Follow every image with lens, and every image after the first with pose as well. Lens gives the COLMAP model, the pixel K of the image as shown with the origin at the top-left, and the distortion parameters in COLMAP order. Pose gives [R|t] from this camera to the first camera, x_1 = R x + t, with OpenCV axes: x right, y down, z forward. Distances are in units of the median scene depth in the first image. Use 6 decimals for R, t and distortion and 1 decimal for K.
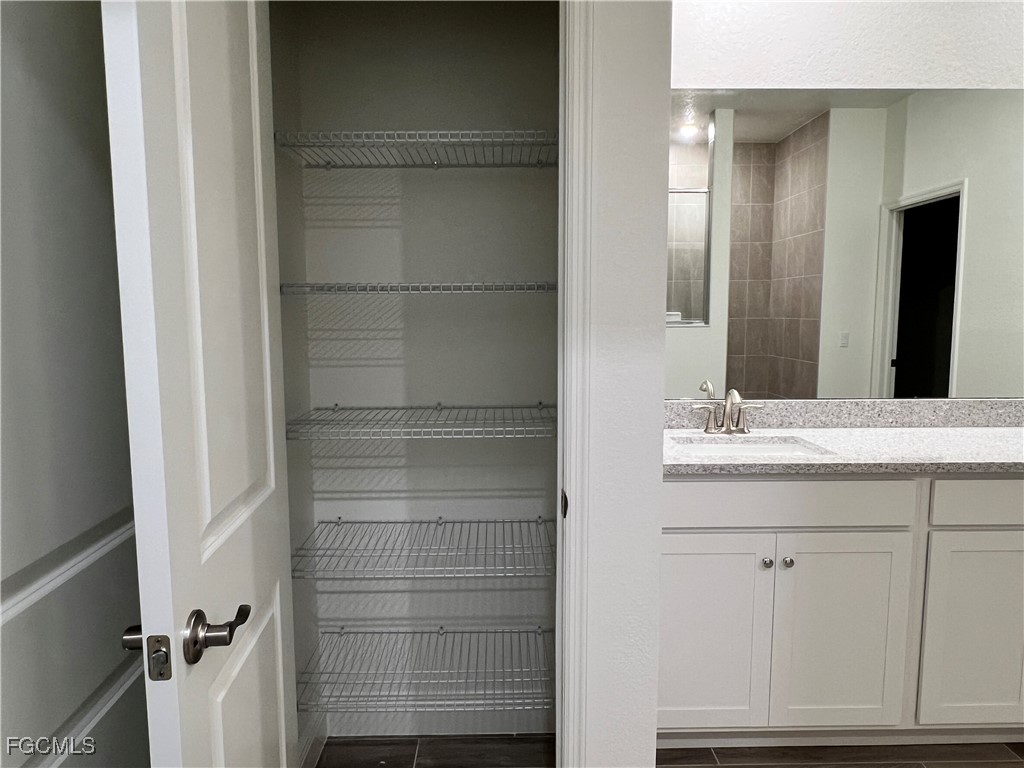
lens RADIAL K [[698.3, 0, 507.8], [0, 698.3, 379.1], [0, 0, 1]] dist [-0.000985, -0.007840]
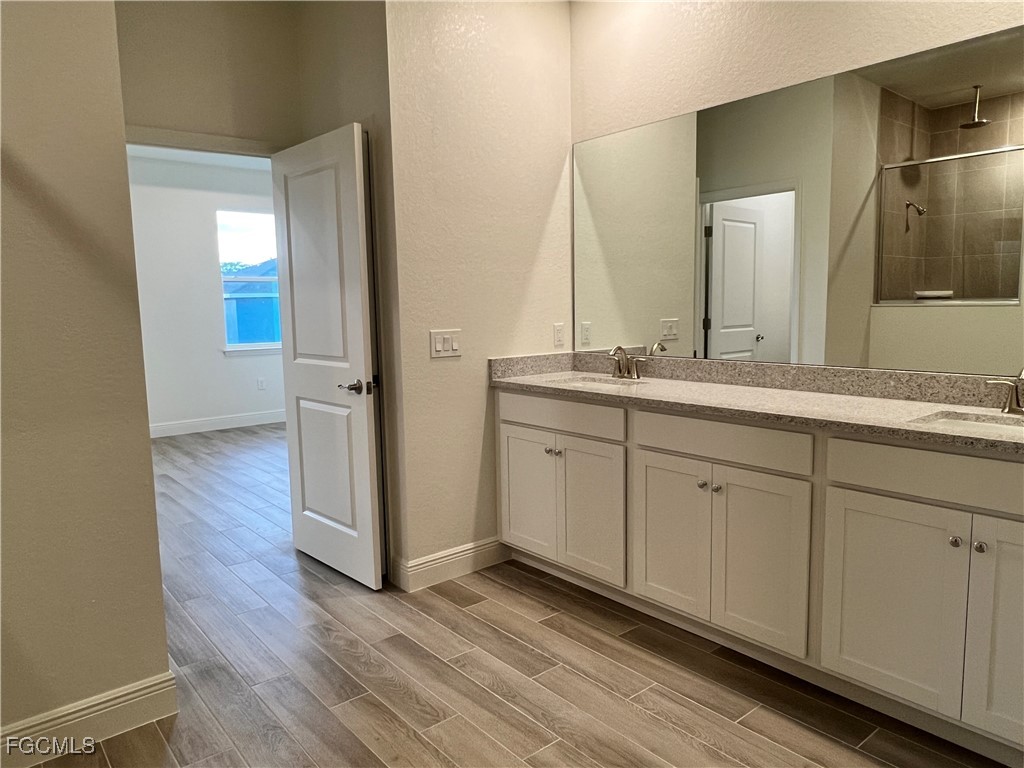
lens RADIAL K [[698.3, 0, 507.8], [0, 698.3, 379.1], [0, 0, 1]] dist [-0.000985, -0.007840]
pose [[0.628230, 0.076030, -0.774304, 1.204466], [-0.061818, 0.996945, 0.047735, 0.026948], [0.775568, 0.017877, 0.631011, -0.048353]]
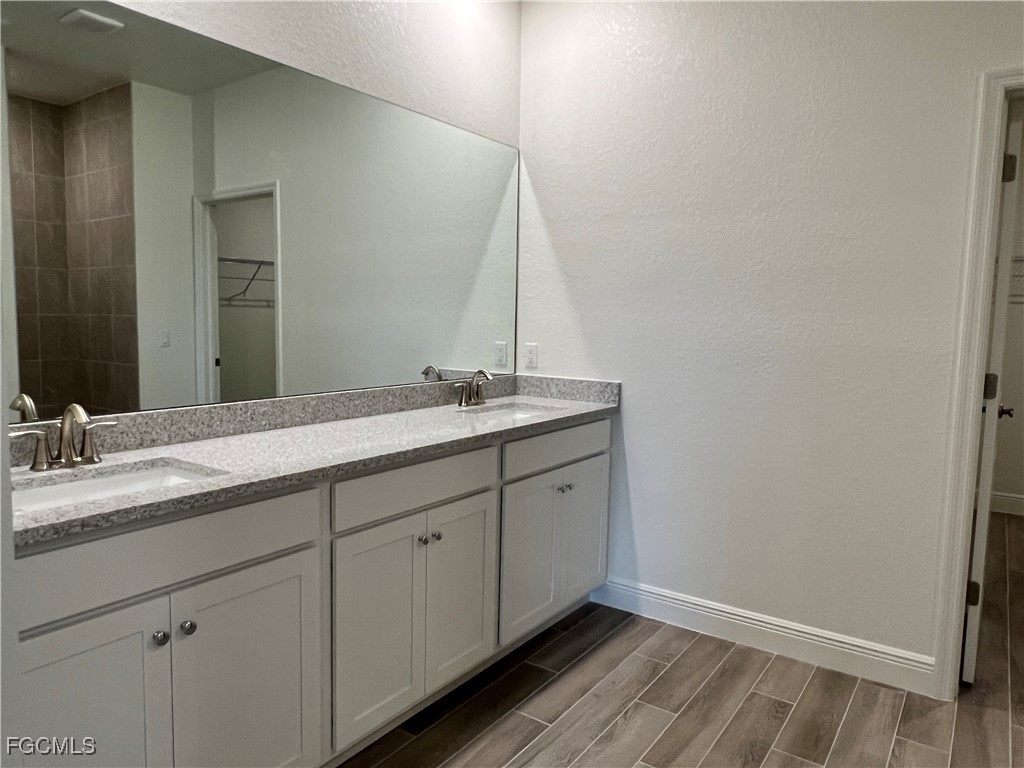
lens RADIAL K [[698.3, 0, 507.8], [0, 698.3, 379.1], [0, 0, 1]] dist [-0.000985, -0.007840]
pose [[0.587692, -0.058758, 0.806948, 0.012197], [0.061788, 0.997706, 0.027649, -0.002578], [-0.806722, 0.033611, 0.589974, 0.216341]]
